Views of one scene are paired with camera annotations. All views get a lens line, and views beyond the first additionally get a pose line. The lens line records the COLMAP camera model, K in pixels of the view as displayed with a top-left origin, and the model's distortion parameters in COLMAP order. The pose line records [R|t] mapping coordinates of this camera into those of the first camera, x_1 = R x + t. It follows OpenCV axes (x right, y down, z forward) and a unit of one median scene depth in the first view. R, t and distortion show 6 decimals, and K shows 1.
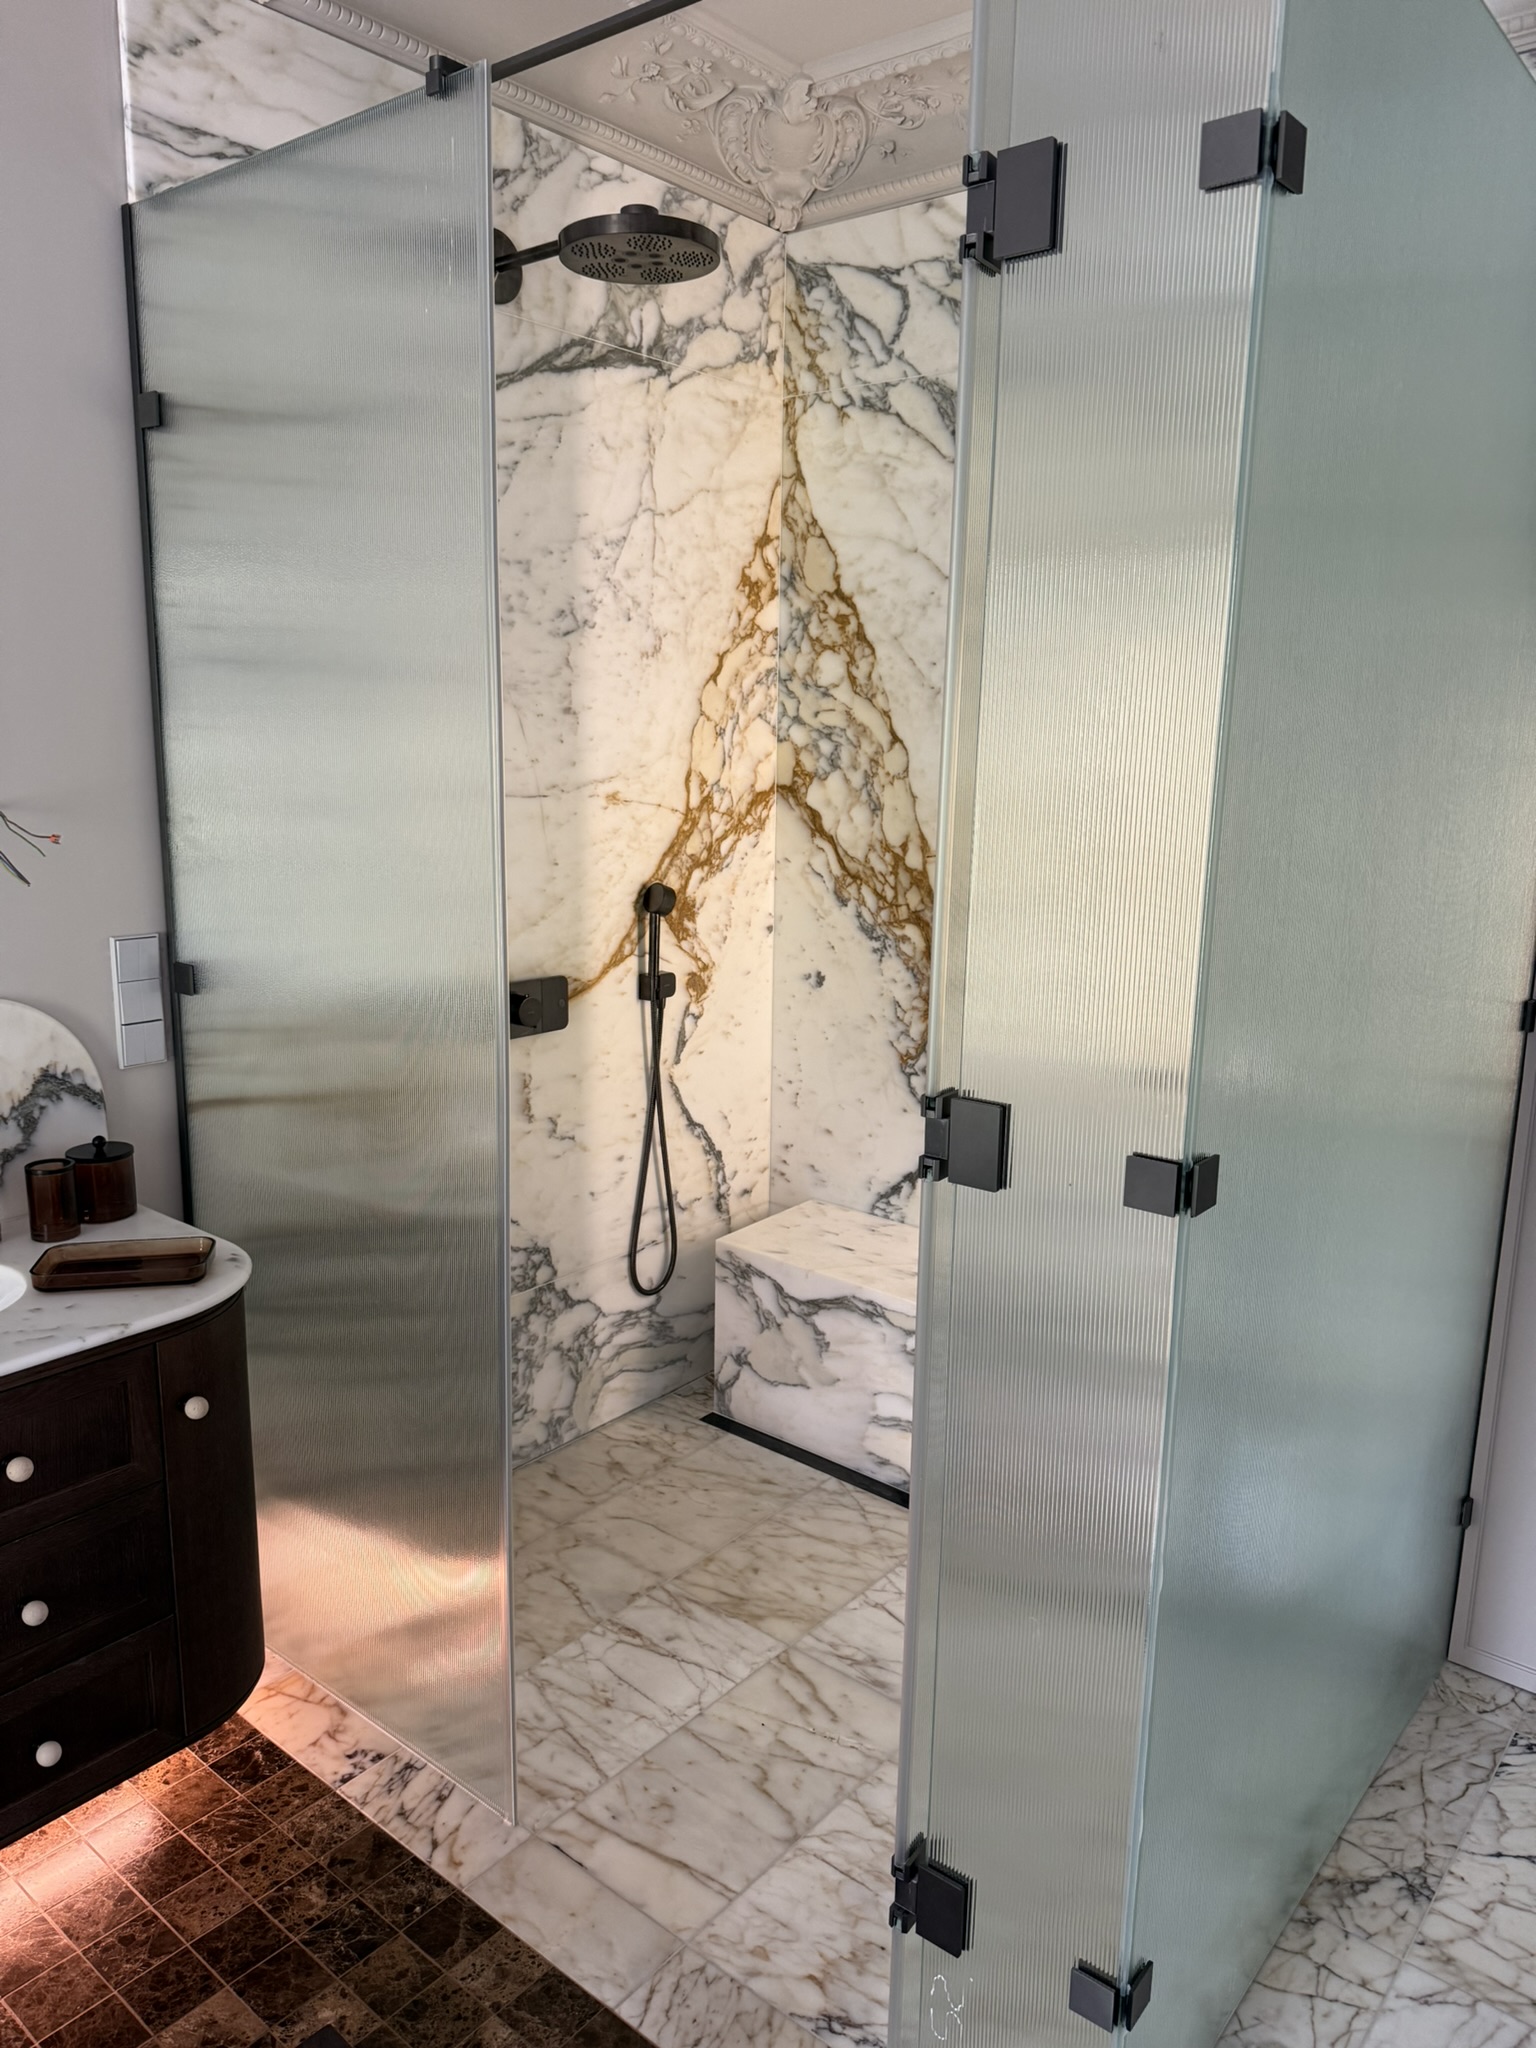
lens RADIAL K [[1405.5, 0, 762.3], [0, 1405.5, 1034.9], [0, 0, 1]] dist [0.169405, -0.362292]
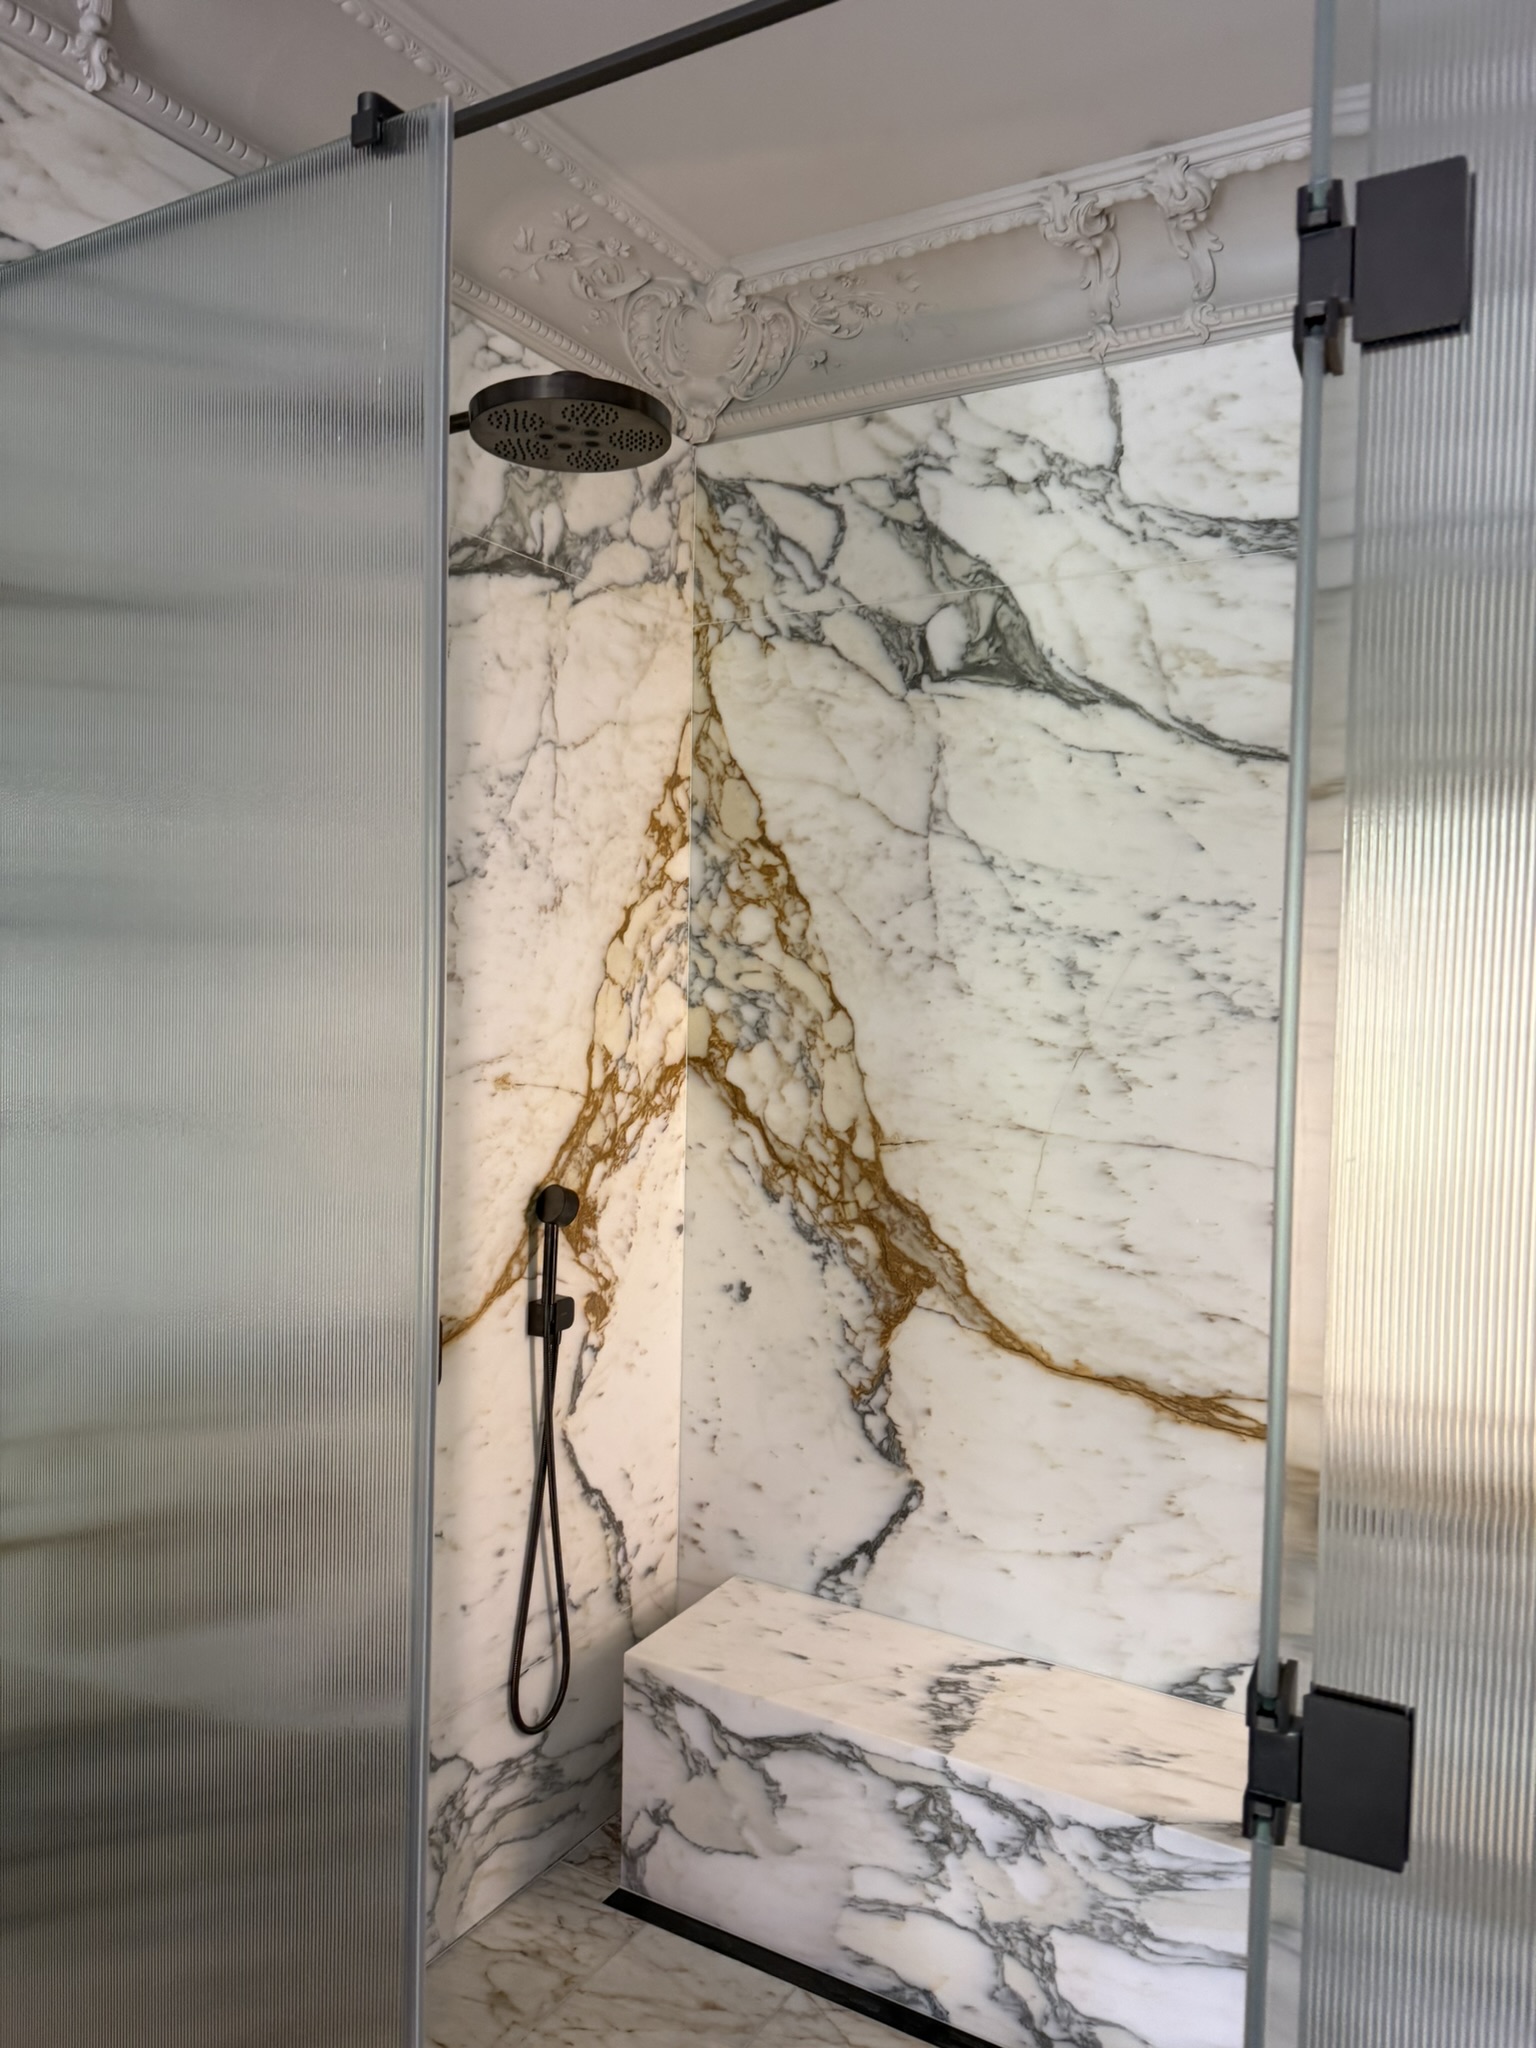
lens RADIAL K [[1405.5, 0, 762.3], [0, 1405.5, 1034.9], [0, 0, 1]] dist [0.169405, -0.362292]
pose [[0.988741, -0.004058, 0.149584, -0.074804], [0.028101, 0.986883, -0.158974, -0.059161], [-0.146977, 0.161387, 0.975885, 0.187616]]
